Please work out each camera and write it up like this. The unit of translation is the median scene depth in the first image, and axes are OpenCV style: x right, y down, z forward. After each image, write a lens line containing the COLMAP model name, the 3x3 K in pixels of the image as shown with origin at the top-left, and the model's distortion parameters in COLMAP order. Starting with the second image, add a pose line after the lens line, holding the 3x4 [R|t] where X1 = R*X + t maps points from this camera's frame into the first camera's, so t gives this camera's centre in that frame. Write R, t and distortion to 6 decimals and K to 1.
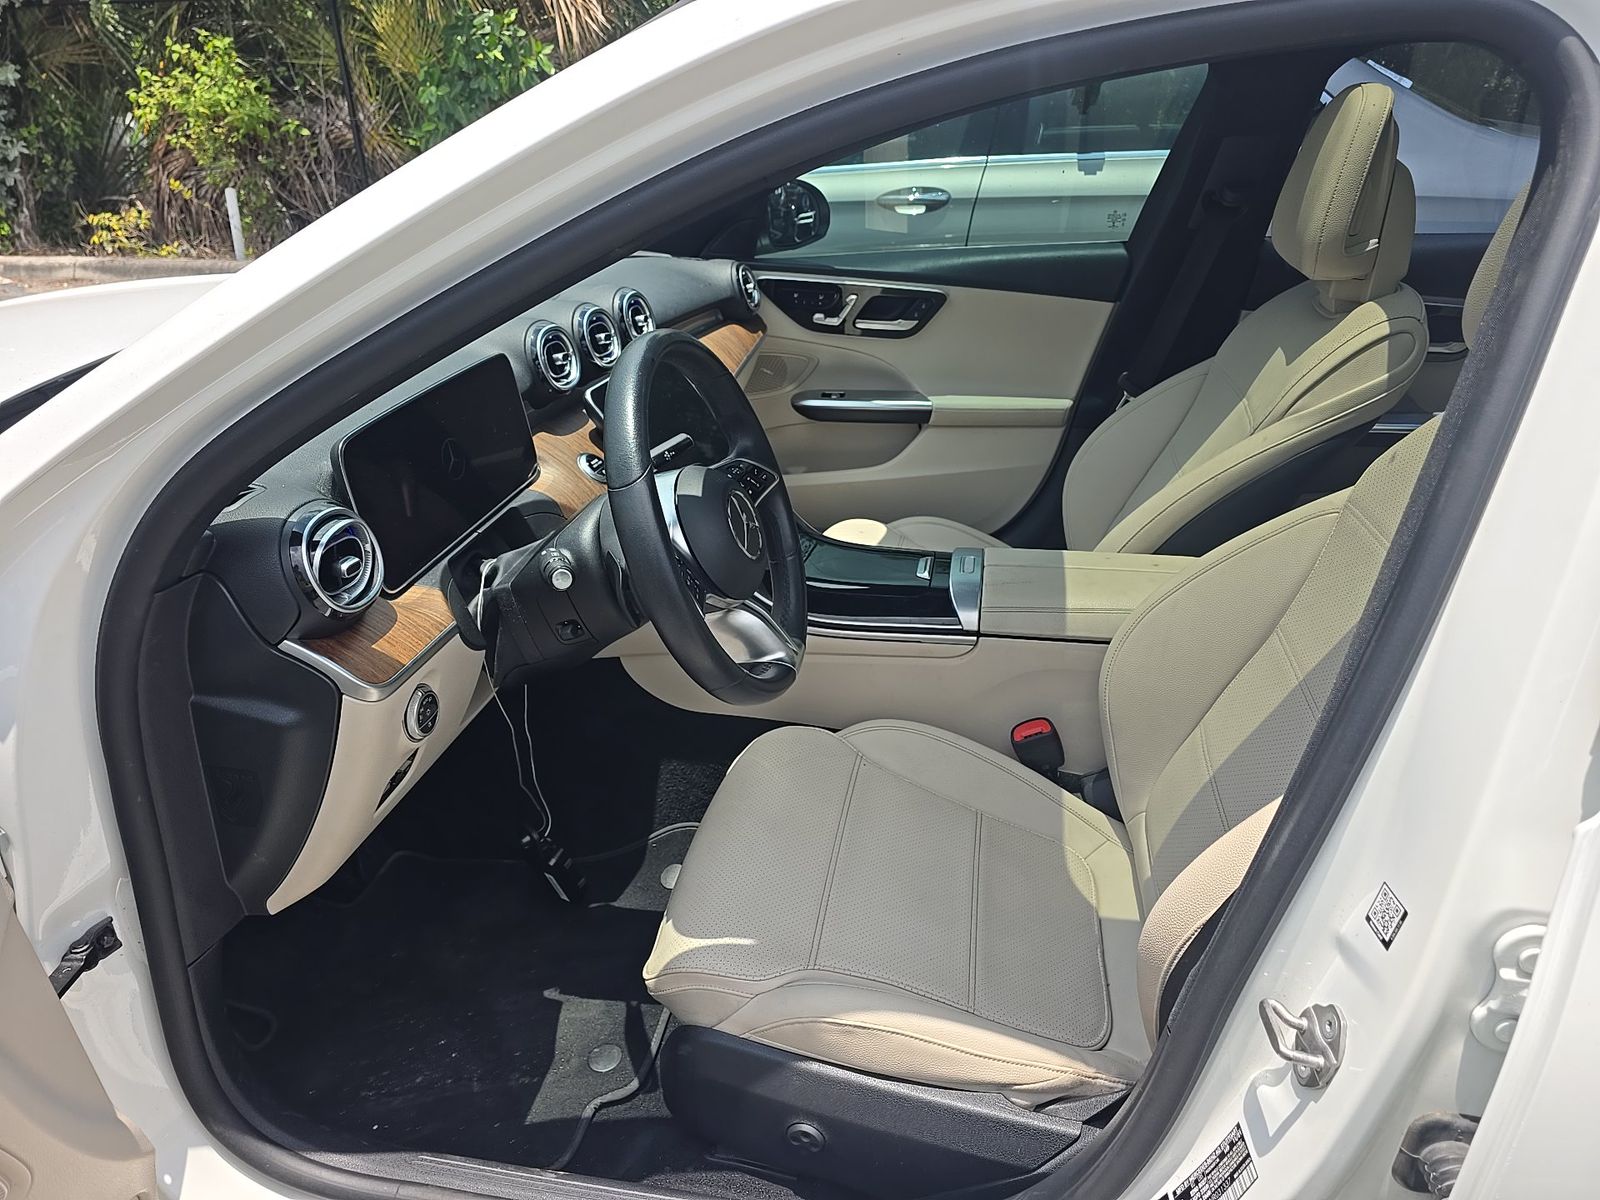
lens RADIAL K [[1086.1, 0, 797.1], [0, 1086.1, 597.8], [0, 0, 1]] dist [0.041895, -0.038967]
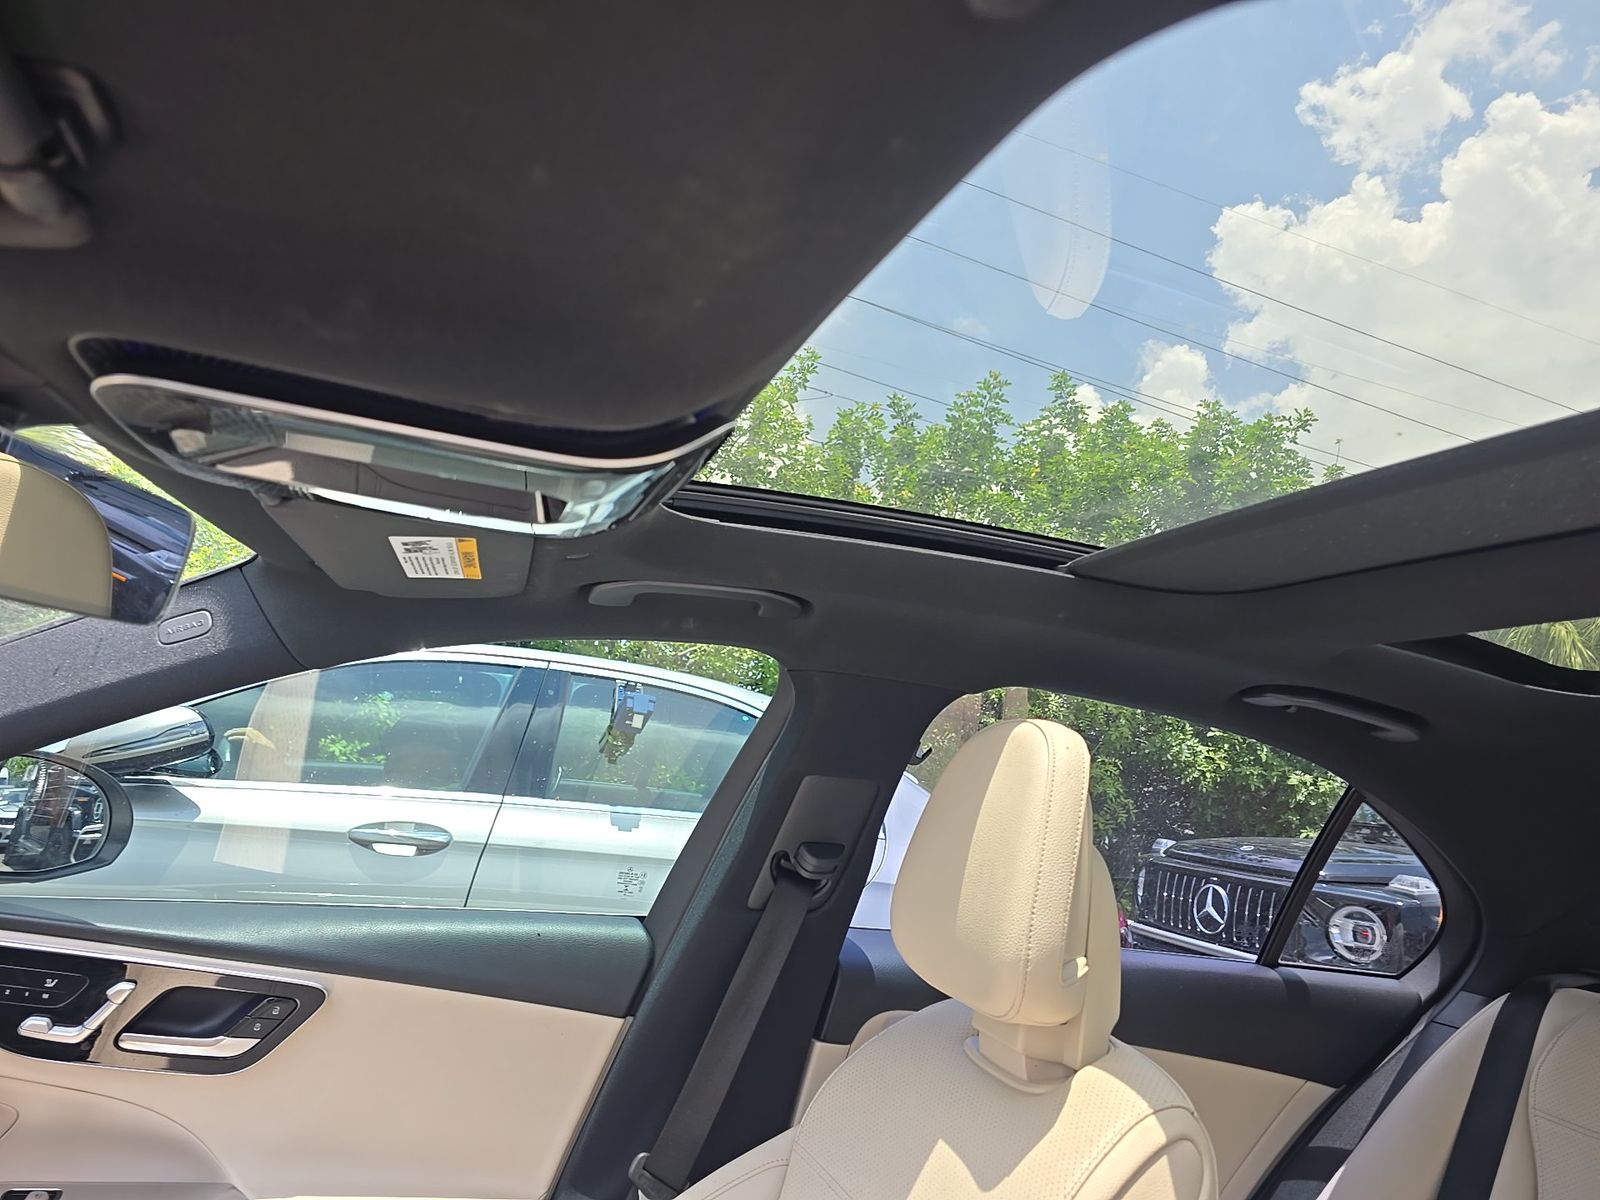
lens RADIAL K [[1086.1, 0, 799.1], [0, 1086.1, 597.3], [0, 0, 1]] dist [0.041895, -0.038967]
pose [[0.915846, 0.180423, 0.358710, 0.121677], [0.046801, 0.839305, -0.541643, -0.134417], [-0.398792, 0.512850, 0.760230, 0.385613]]
